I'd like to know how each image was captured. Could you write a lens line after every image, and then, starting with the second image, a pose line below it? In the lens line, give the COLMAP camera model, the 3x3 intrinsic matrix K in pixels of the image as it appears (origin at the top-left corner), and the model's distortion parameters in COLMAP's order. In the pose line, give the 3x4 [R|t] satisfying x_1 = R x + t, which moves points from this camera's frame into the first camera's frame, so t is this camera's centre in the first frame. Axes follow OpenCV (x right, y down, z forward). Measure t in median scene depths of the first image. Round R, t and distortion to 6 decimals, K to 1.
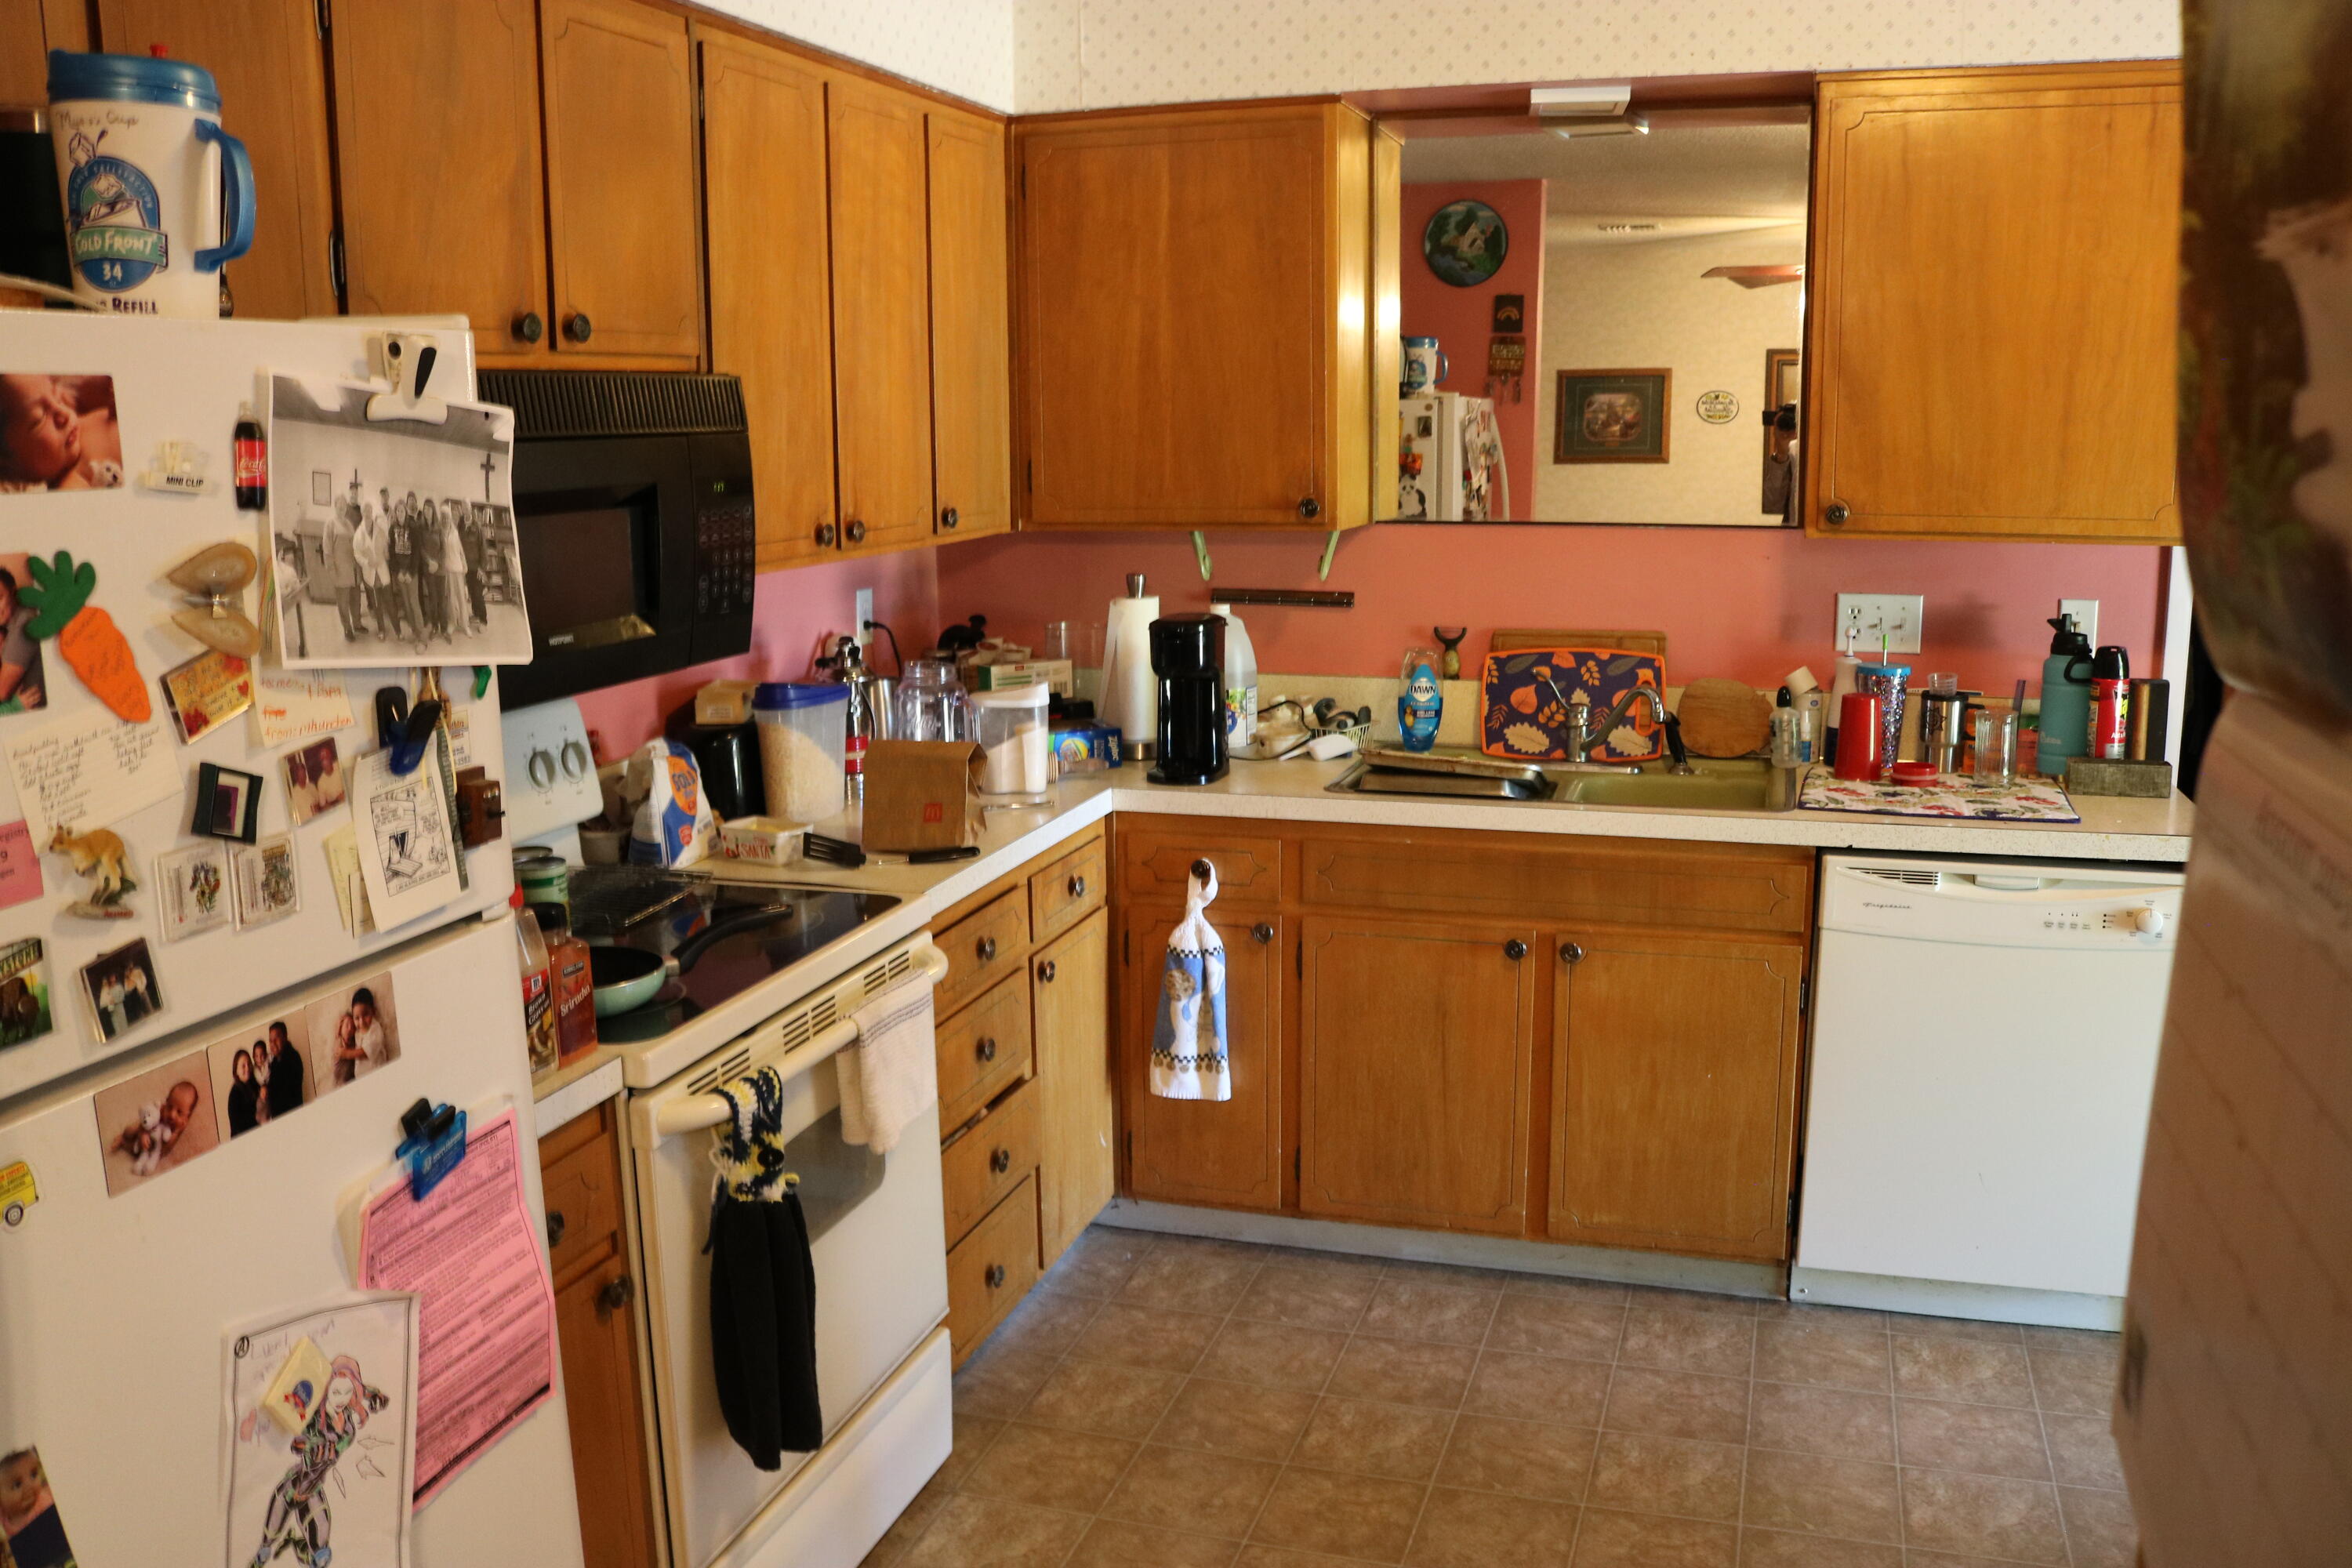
lens RADIAL K [[1942.6, 0, 1185.4], [0, 1942.6, 788.5], [0, 0, 1]] dist [-0.164798, 0.122031]
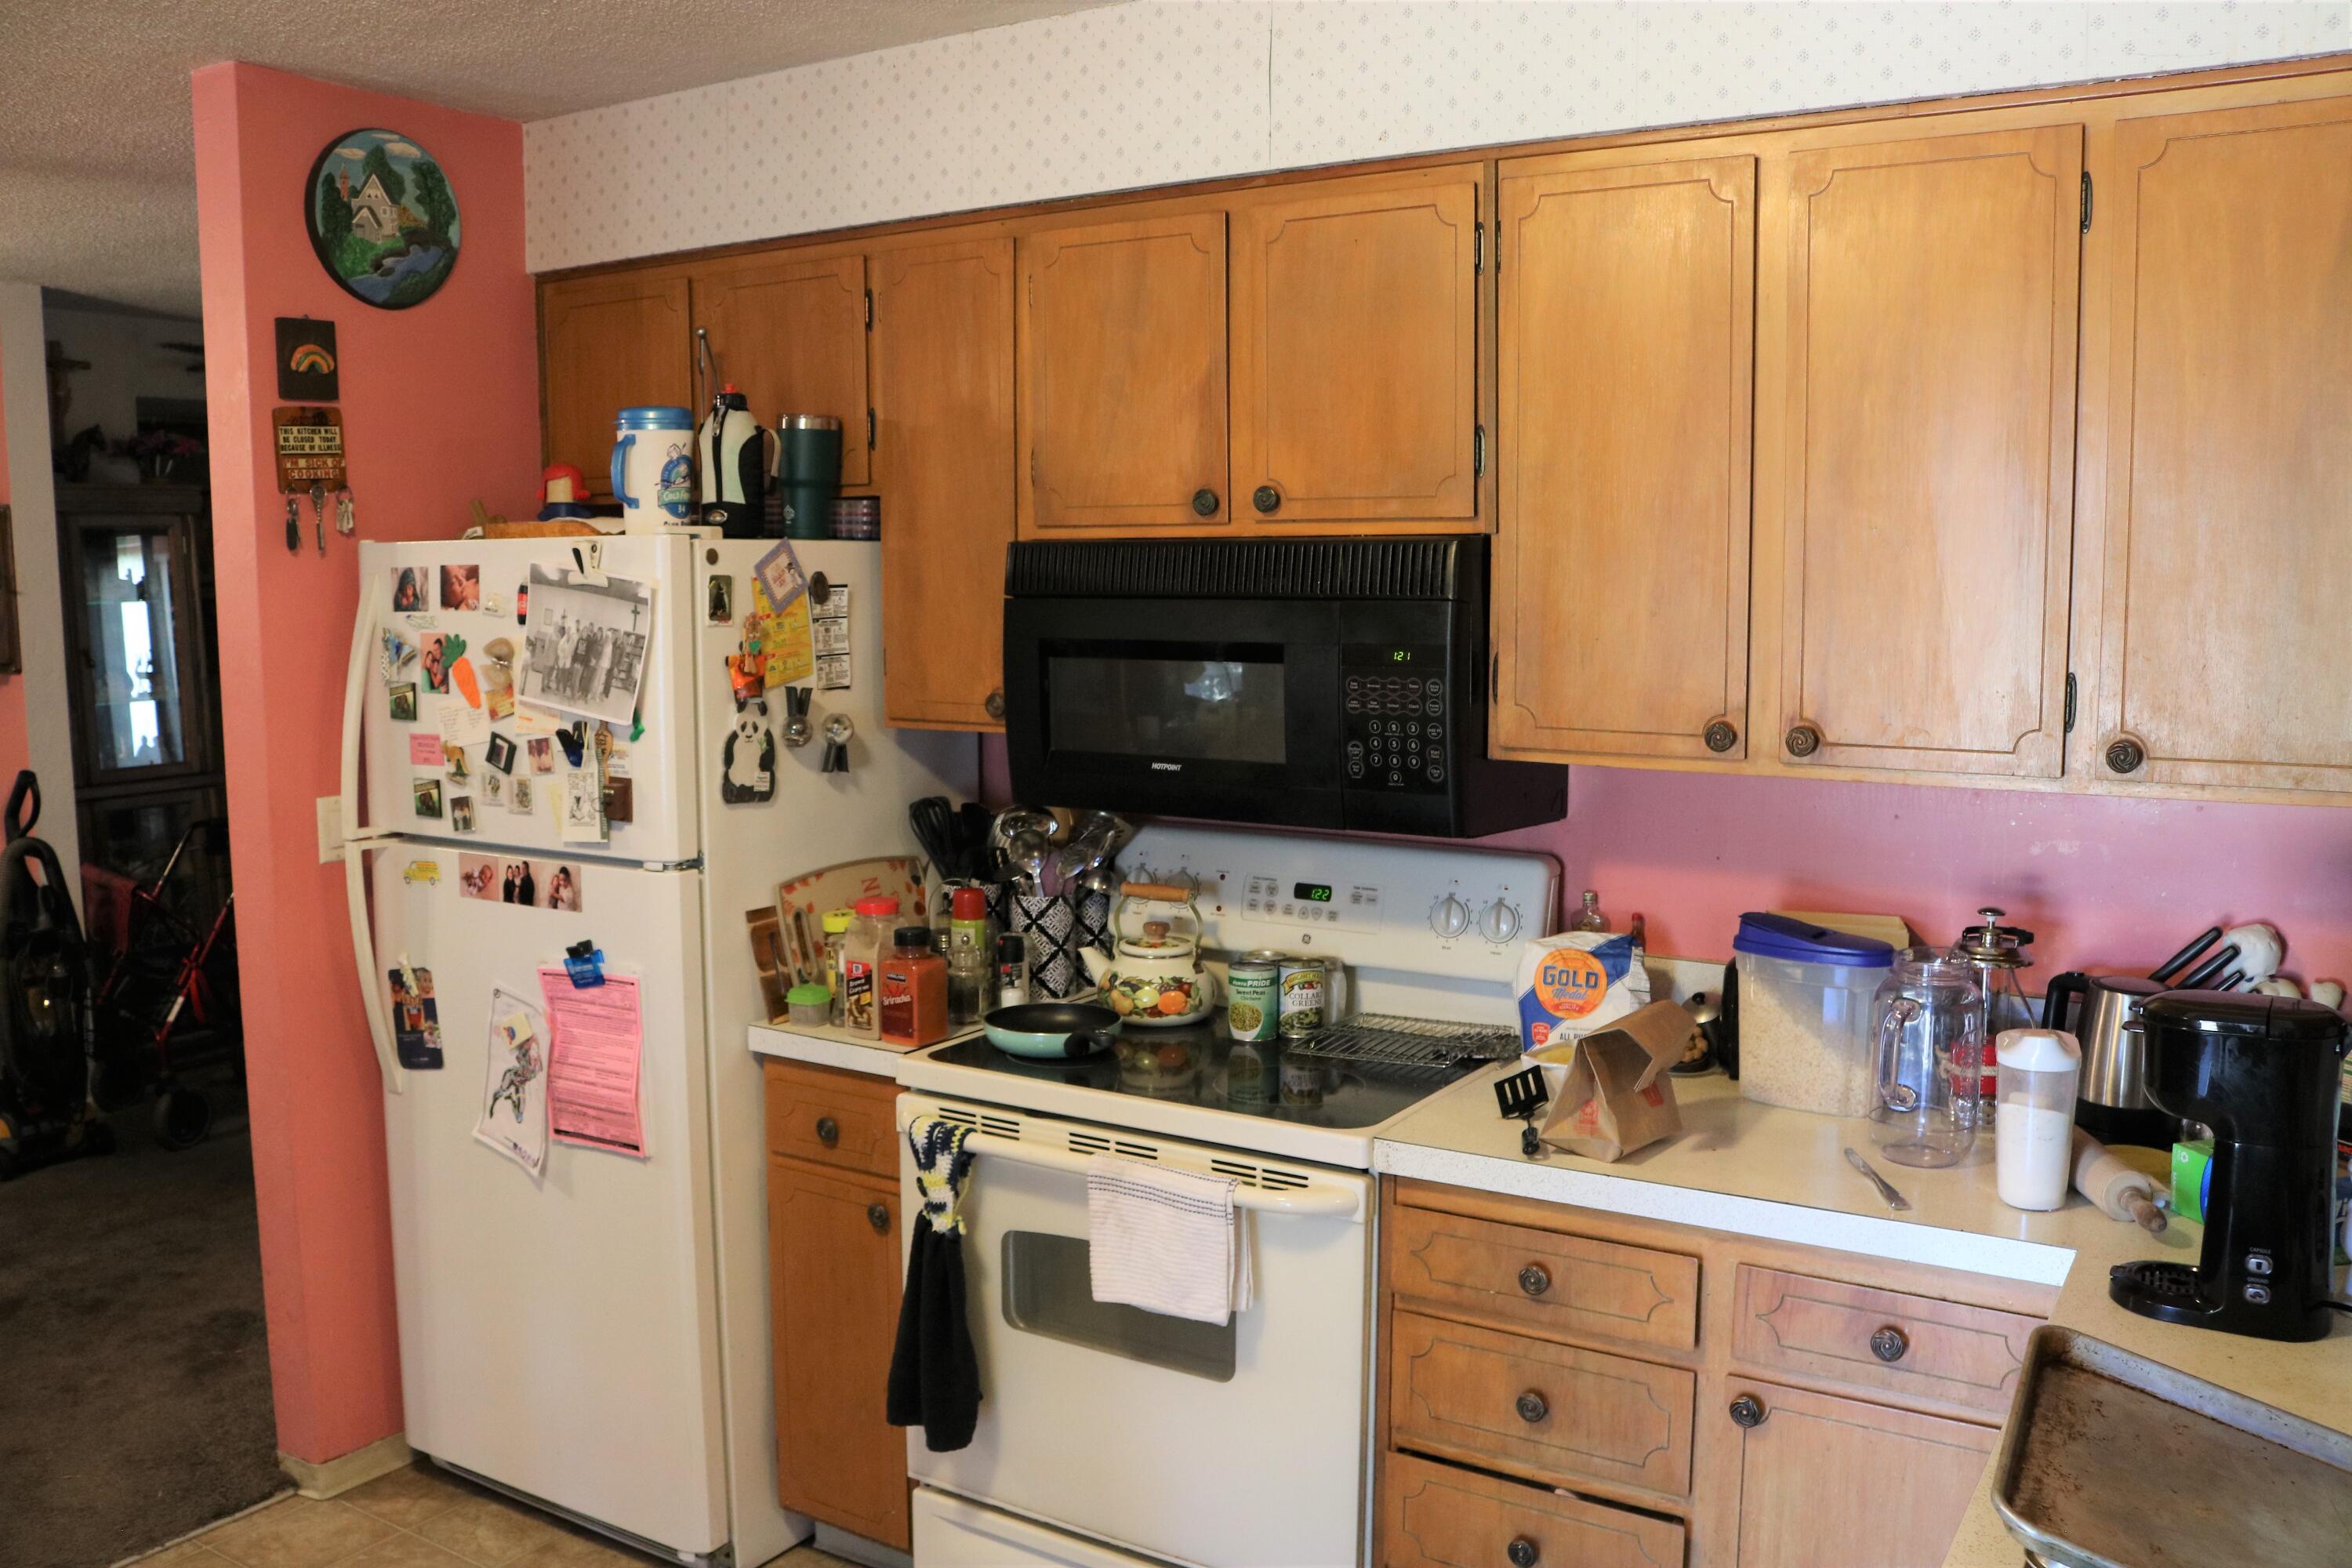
lens RADIAL K [[1942.6, 0, 1185.4], [0, 1942.6, 788.5], [0, 0, 1]] dist [-0.164798, 0.122031]
pose [[-0.259301, 0.120289, -0.958276, 1.379695], [-0.178867, 0.969068, 0.170043, -0.455675], [0.949089, 0.215496, -0.229764, 2.170909]]
